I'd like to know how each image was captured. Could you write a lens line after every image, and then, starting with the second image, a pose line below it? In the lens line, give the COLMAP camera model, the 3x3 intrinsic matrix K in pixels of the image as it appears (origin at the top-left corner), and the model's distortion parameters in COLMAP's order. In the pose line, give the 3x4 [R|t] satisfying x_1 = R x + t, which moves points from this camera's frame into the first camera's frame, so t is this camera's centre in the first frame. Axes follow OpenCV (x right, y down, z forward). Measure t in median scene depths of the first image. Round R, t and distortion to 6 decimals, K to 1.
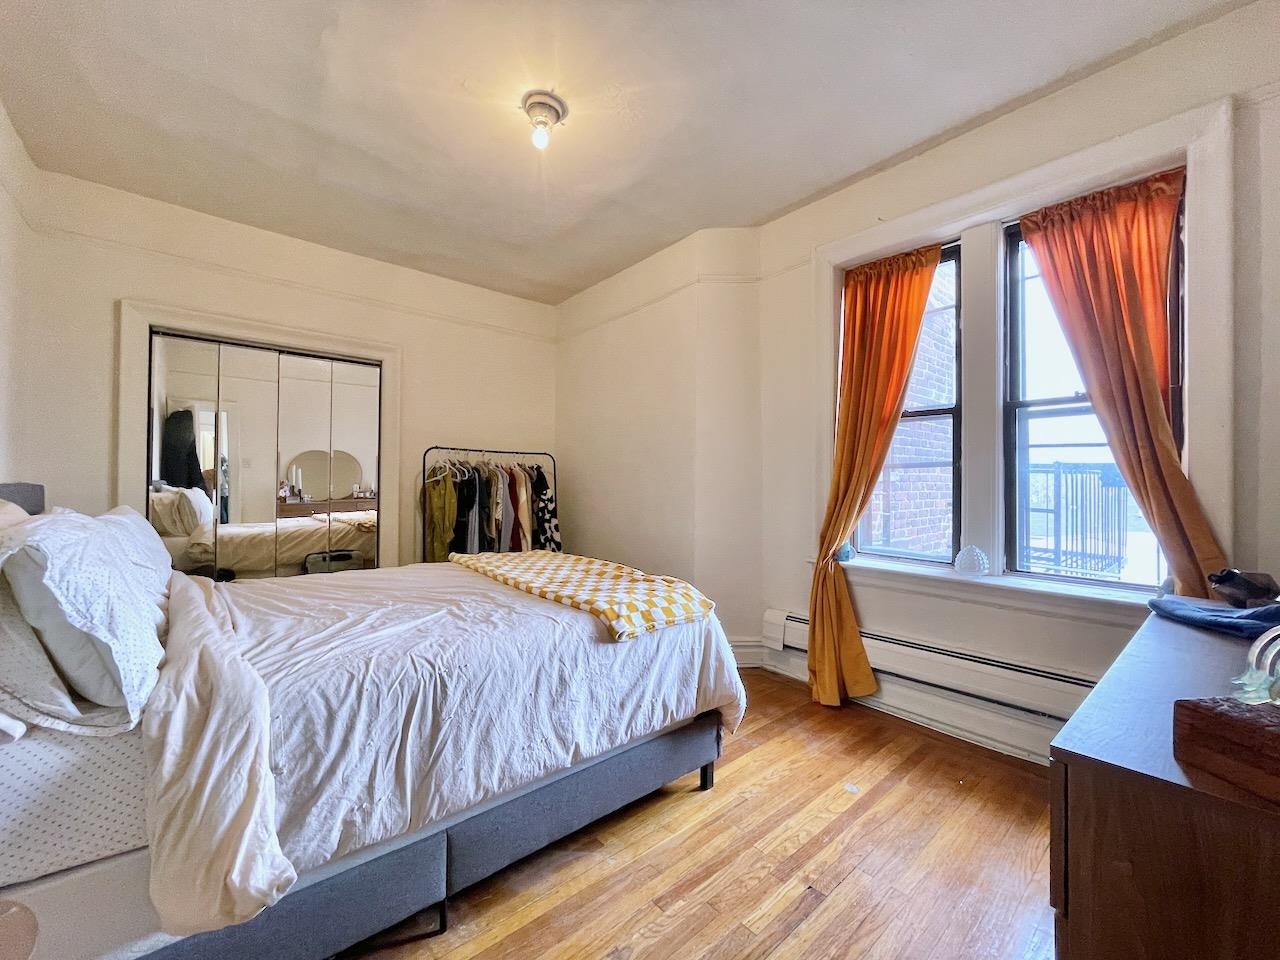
lens RADIAL K [[512.7, 0, 643.5], [0, 512.7, 496.8], [0, 0, 1]] dist [-0.001243, -0.000164]
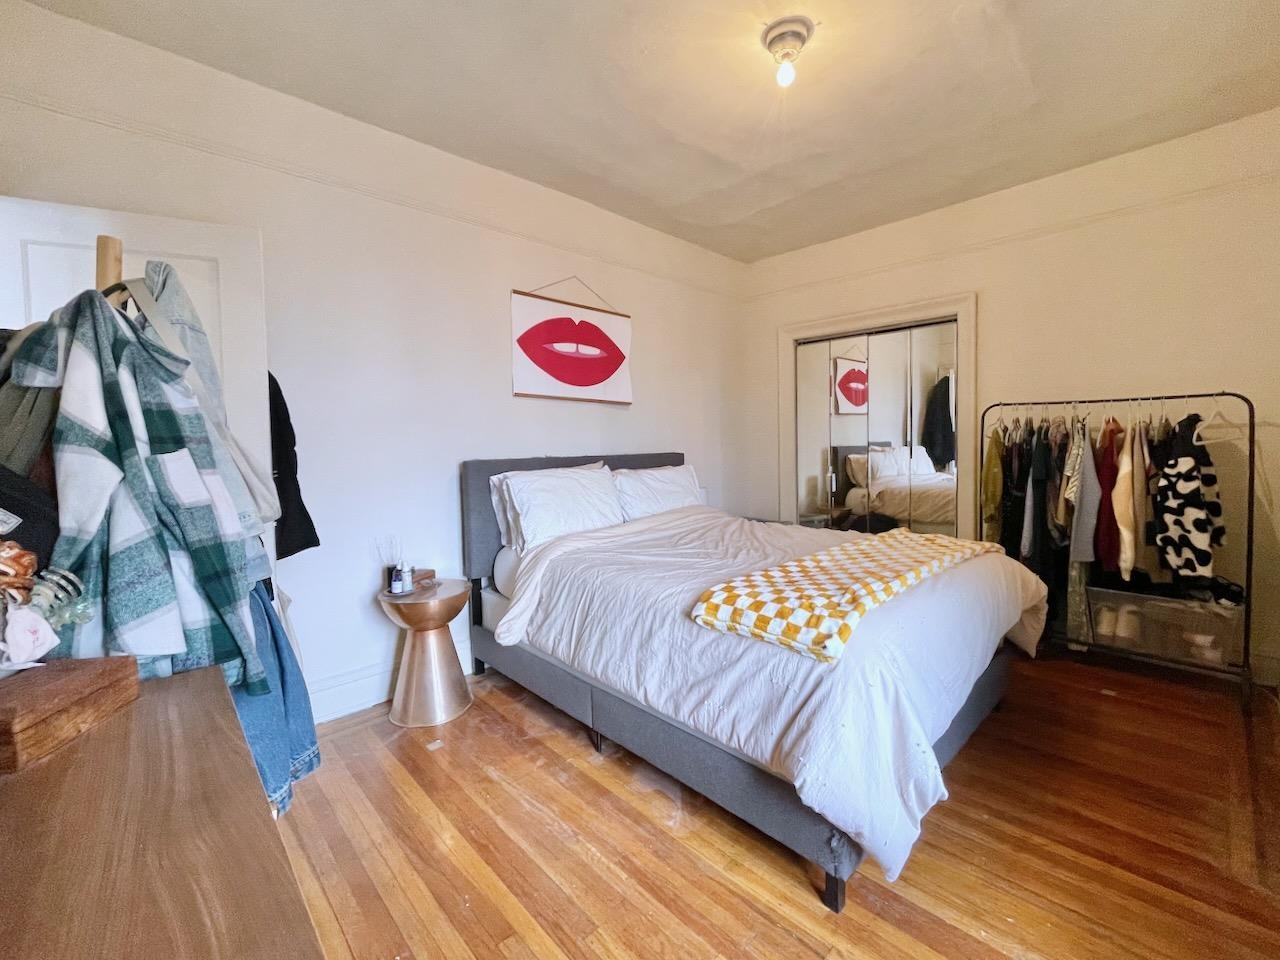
lens RADIAL K [[519.5, 0, 636.3], [0, 519.5, 483.8], [0, 0, 1]] dist [-0.001929, -0.000661]
pose [[0.062954, 0.071687, -0.995438, 0.748460], [-0.010025, 0.997412, 0.071195, -0.042338], [0.997966, 0.005497, 0.063510, 0.682940]]
